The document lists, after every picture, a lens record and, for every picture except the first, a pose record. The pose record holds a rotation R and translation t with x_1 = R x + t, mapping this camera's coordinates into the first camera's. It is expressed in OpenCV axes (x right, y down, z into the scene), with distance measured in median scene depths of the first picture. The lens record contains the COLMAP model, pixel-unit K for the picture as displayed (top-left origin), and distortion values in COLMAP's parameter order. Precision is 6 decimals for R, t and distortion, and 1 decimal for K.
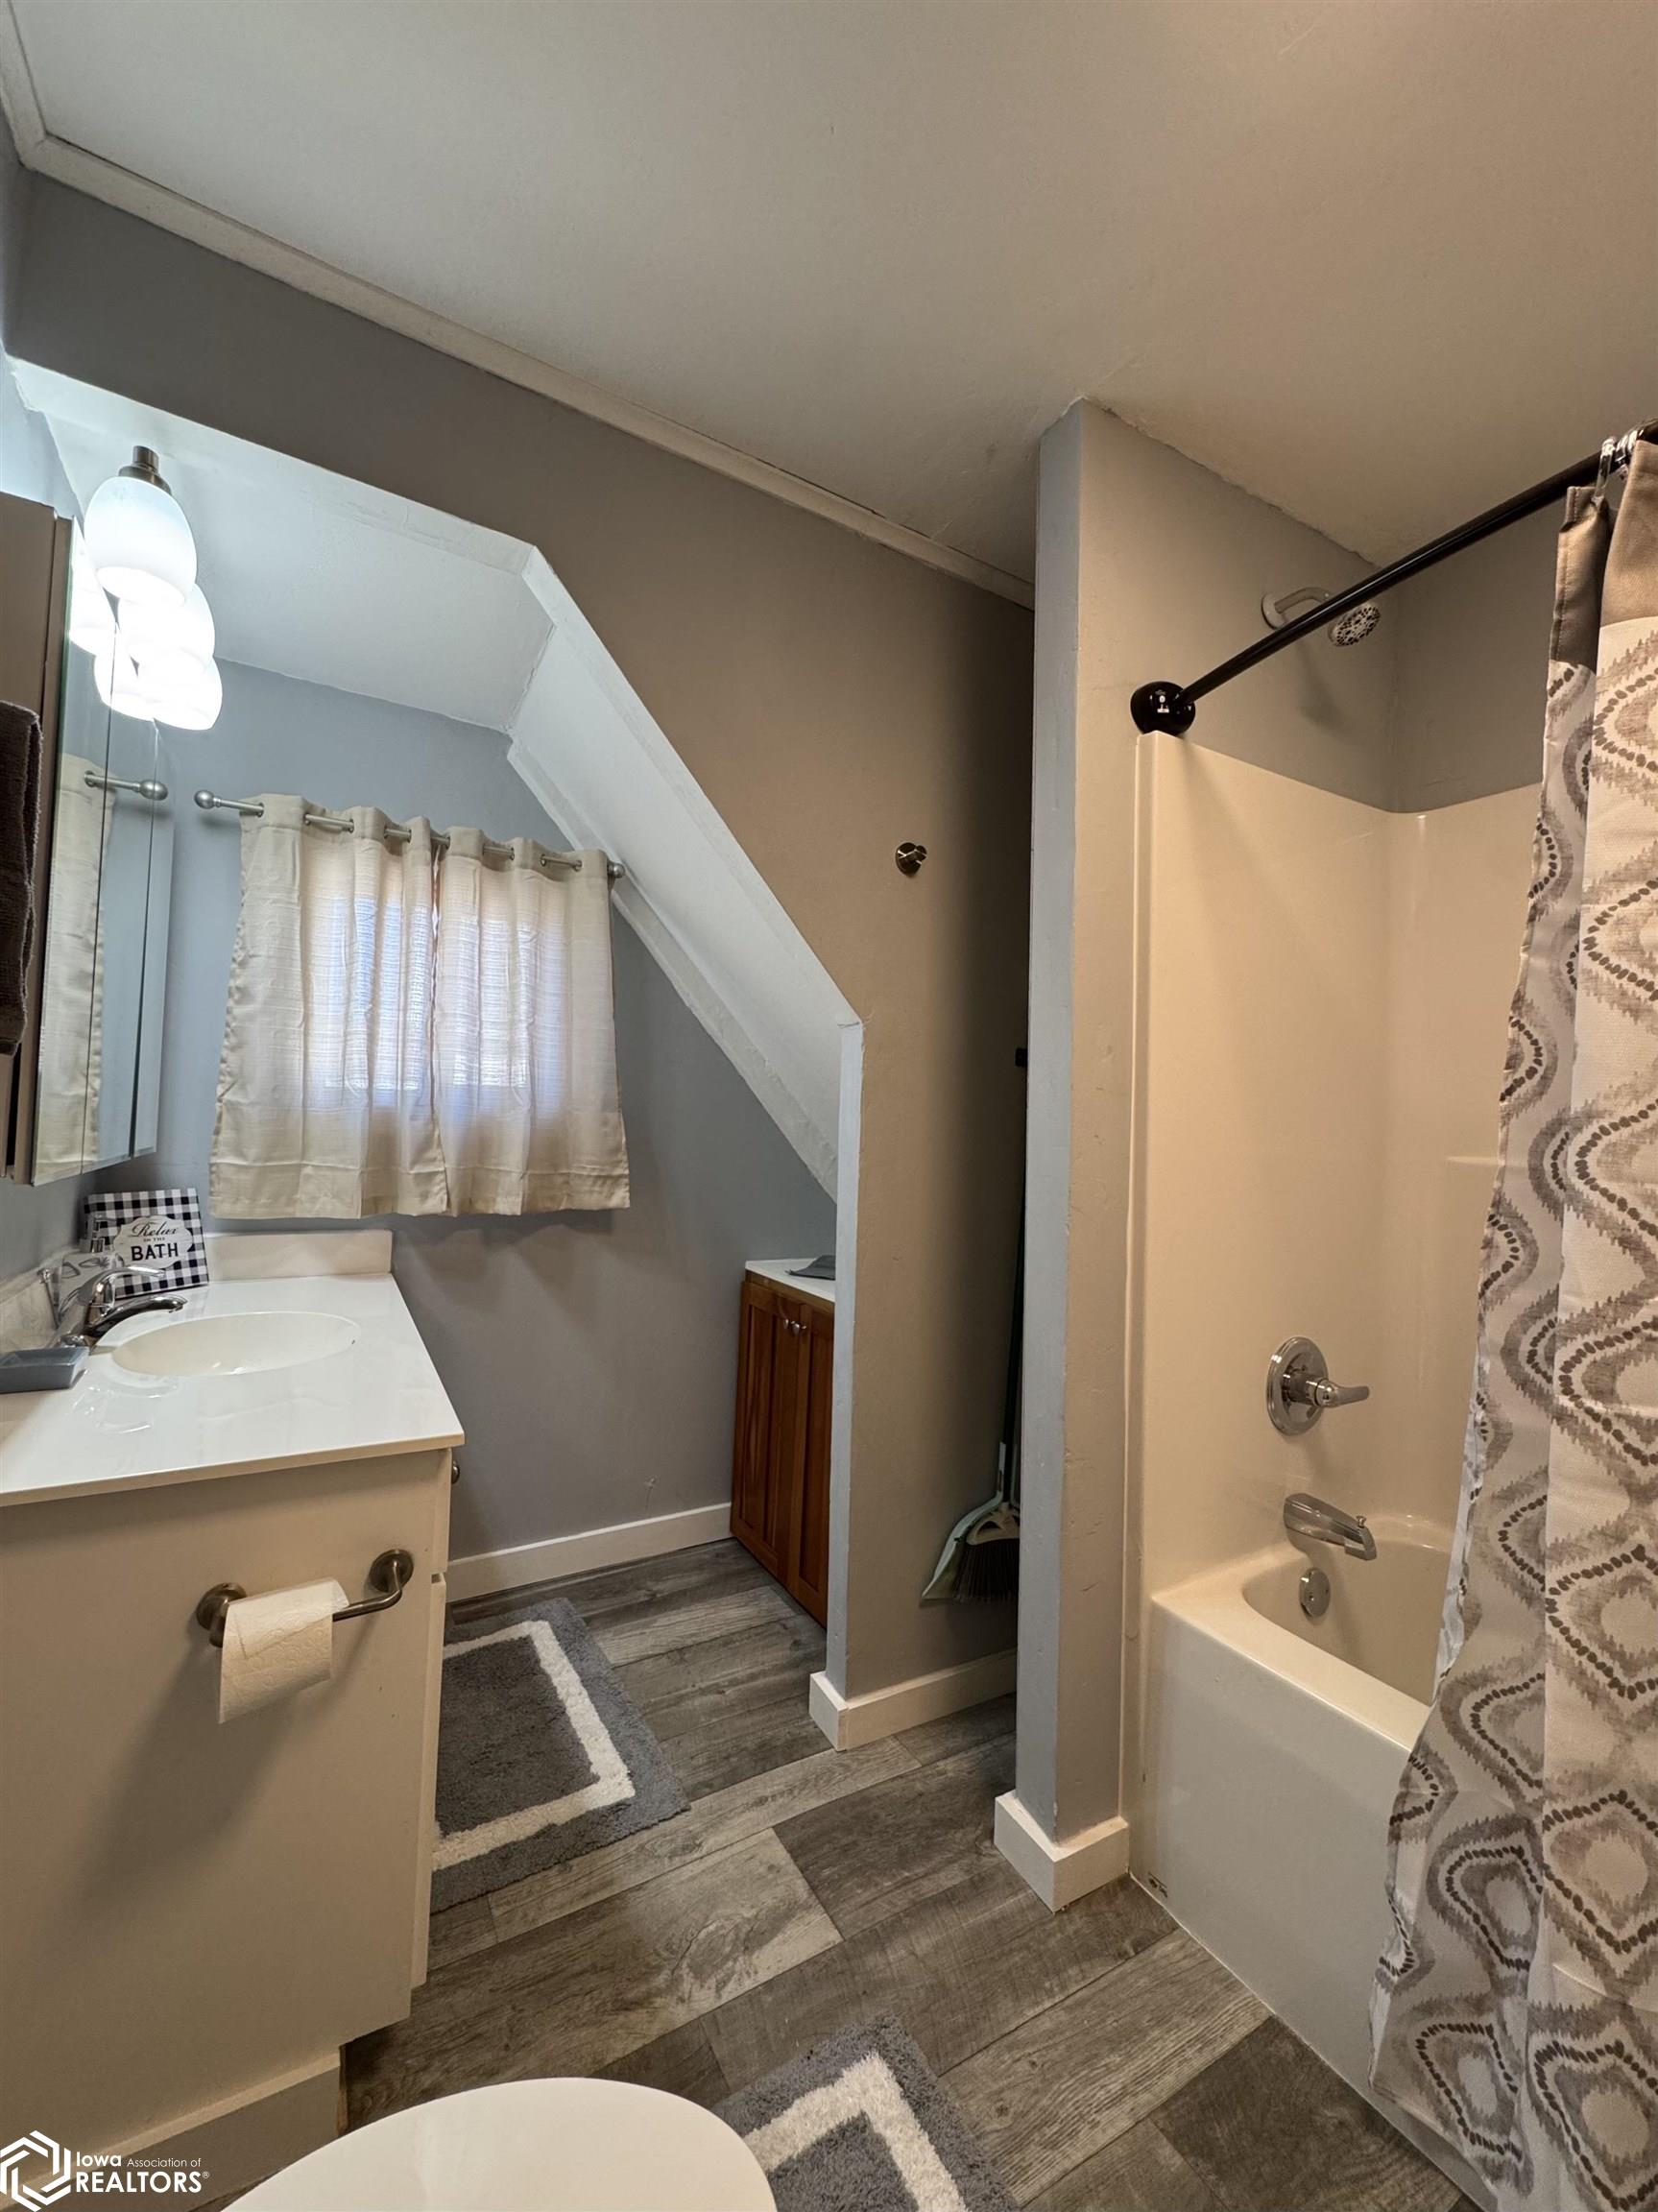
lens RADIAL K [[878.9, 0, 829.8], [0, 878.9, 1108.5], [0, 0, 1]] dist [-0.003849, -0.000628]
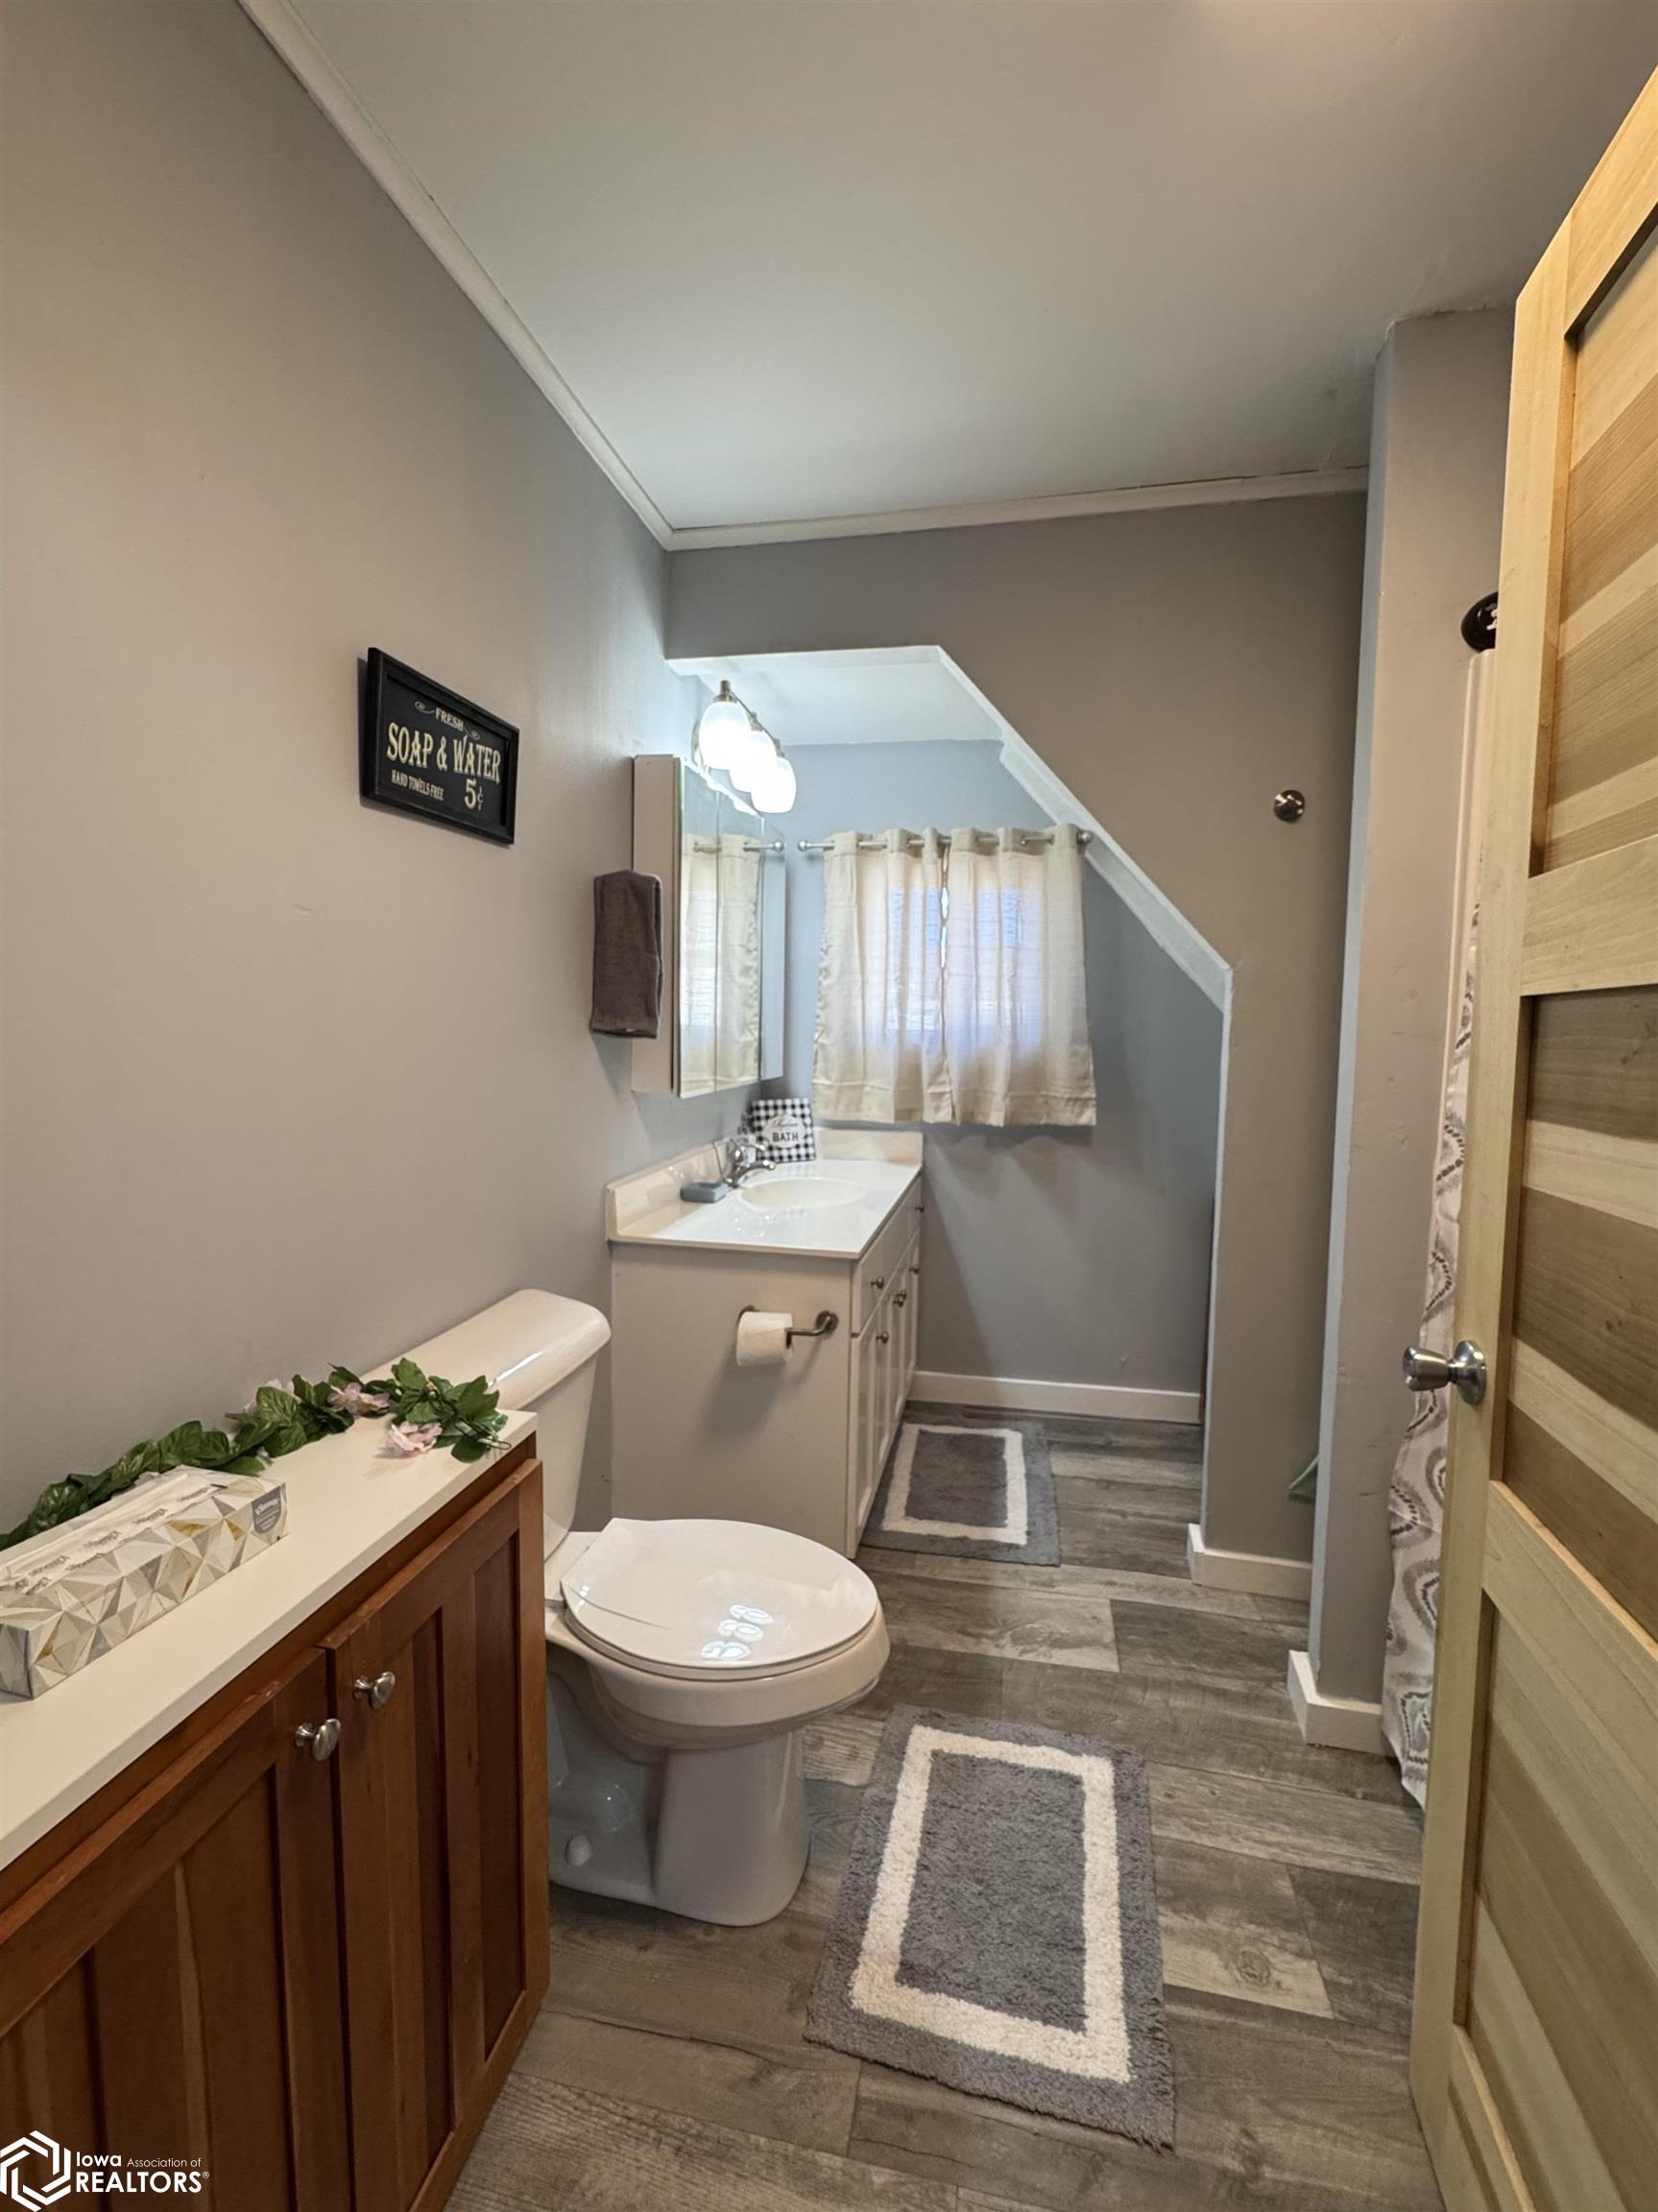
lens RADIAL K [[883.6, 0, 829.0], [0, 883.6, 1106.0], [0, 0, 1]] dist [-0.002818, 0.000333]
pose [[0.748610, 0.037658, -0.661940, 0.355966], [0.026677, 0.995866, 0.086826, -0.032358], [0.662473, -0.082657, 0.744511, -0.154446]]
